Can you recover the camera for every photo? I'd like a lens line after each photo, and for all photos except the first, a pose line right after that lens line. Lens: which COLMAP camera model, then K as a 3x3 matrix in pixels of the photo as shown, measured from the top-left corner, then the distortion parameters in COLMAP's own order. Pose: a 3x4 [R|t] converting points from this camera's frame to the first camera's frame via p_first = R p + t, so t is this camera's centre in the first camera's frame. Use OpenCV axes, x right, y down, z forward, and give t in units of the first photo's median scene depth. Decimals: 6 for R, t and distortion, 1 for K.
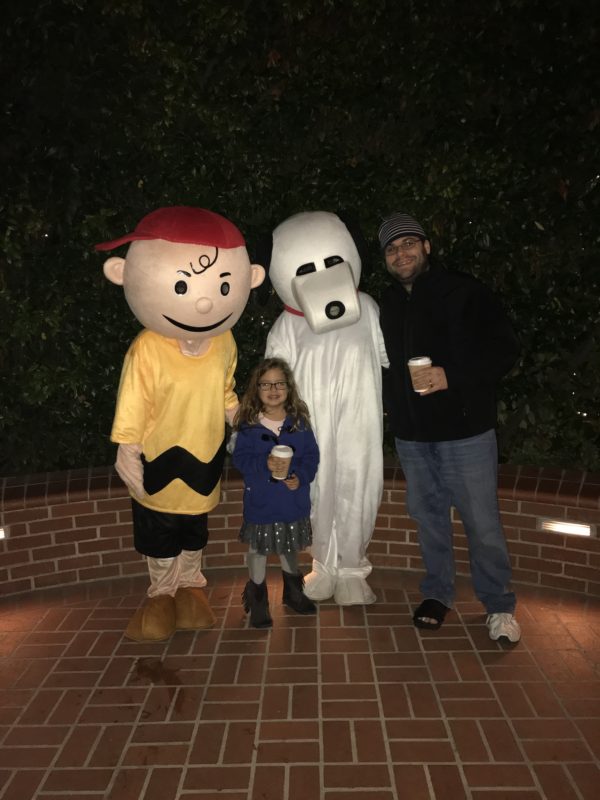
lens RADIAL K [[659.1, 0, 304.3], [0, 659.1, 396.9], [0, 0, 1]] dist [0.003170, 0.015847]
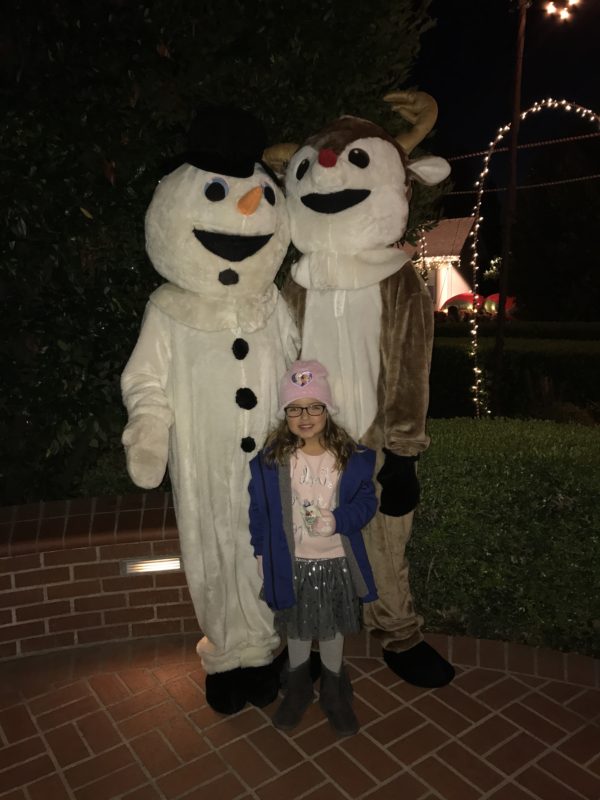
lens RADIAL K [[659.1, 0, 304.3], [0, 659.1, 396.9], [0, 0, 1]] dist [0.003170, 0.015847]
pose [[0.805300, -0.099678, 0.584428, 0.065275], [0.093690, 0.994775, 0.040567, -0.034405], [-0.585417, 0.022086, 0.810431, 0.161518]]
